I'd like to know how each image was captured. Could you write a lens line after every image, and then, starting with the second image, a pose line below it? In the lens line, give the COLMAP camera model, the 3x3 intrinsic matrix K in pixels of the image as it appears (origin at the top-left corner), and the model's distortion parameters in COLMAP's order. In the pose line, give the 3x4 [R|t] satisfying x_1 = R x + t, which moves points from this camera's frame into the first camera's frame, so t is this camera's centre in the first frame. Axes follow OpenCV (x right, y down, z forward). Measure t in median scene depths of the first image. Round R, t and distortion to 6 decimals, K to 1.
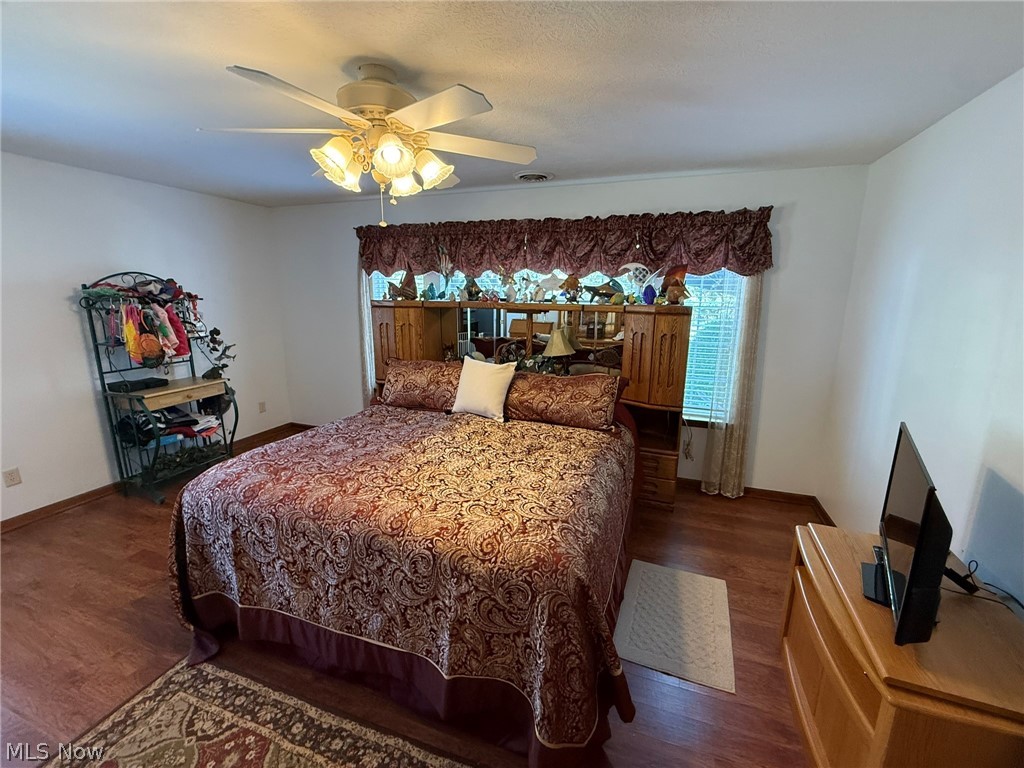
lens RADIAL K [[418.1, 0, 512.0], [0, 418.1, 384.0], [0, 0, 1]] dist [0.000154, -0.000196]
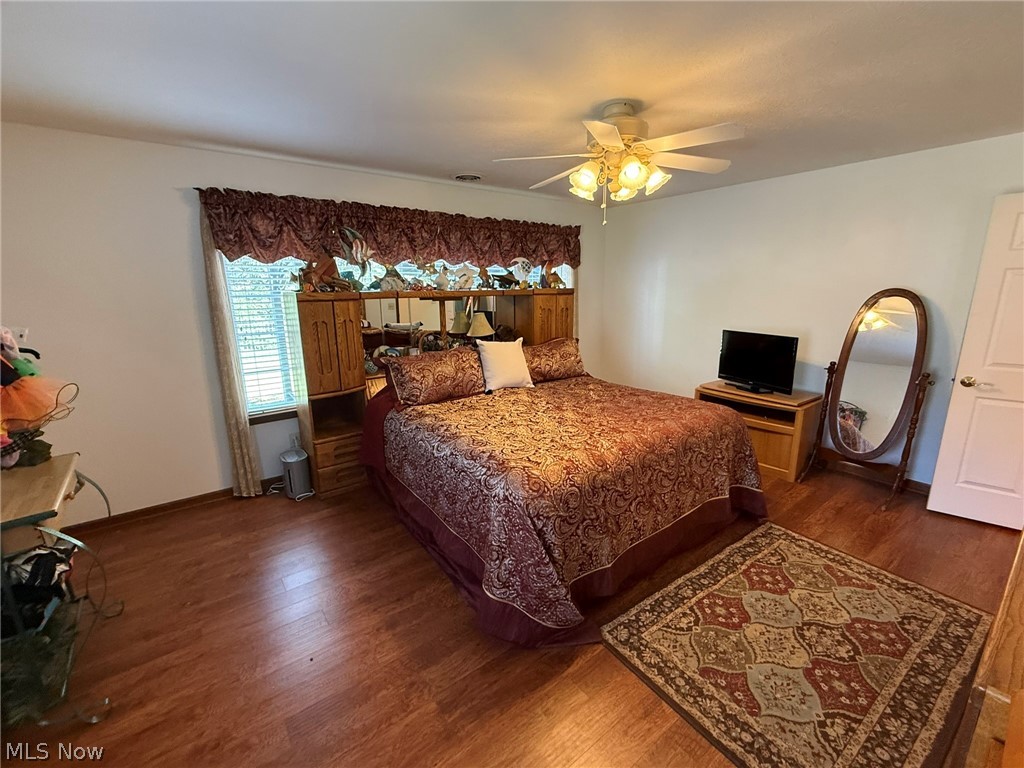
lens RADIAL K [[407.8, 0, 509.8], [0, 407.8, 384.4], [0, 0, 1]] dist [-0.000082, -0.000313]
pose [[0.614849, -0.205862, 0.761303, -0.842360], [0.180775, 0.976416, 0.118031, -0.062314], [-0.767647, 0.065053, 0.637563, 0.256172]]
